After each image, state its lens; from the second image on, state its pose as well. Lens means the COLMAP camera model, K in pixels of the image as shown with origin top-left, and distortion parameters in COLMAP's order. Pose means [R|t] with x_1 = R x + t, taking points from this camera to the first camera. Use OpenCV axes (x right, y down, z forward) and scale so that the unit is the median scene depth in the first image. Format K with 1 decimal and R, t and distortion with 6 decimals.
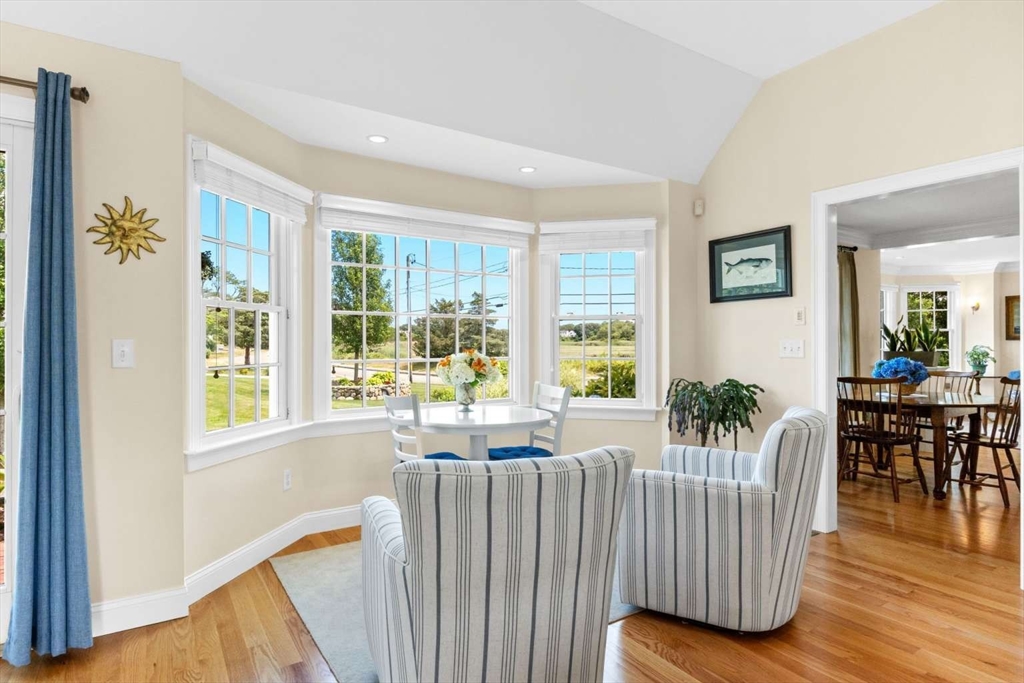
lens RADIAL K [[557.5, 0, 511.7], [0, 557.5, 342.6], [0, 0, 1]] dist [-0.012367, -0.000415]
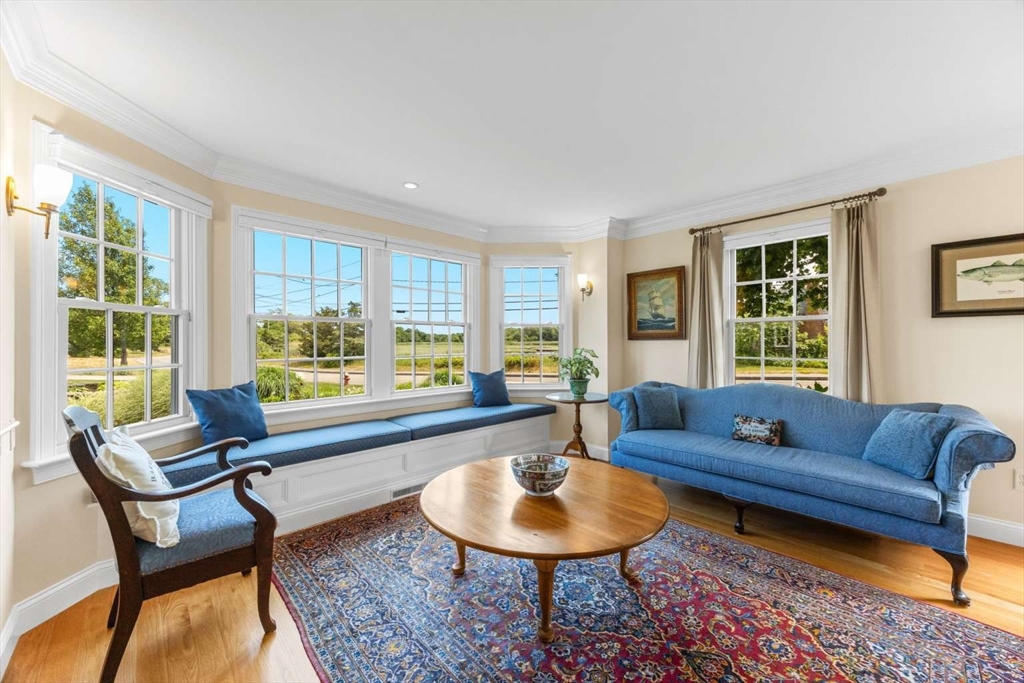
lens RADIAL K [[397.8, 0, 503.8], [0, 397.8, 341.7], [0, 0, 1]] dist [-0.000784, -0.000036]
pose [[0.985285, 0.004410, 0.170864, -0.394803], [-0.004864, 0.999986, 0.002237, -0.032989], [-0.170851, -0.003035, 0.985292, 0.514581]]
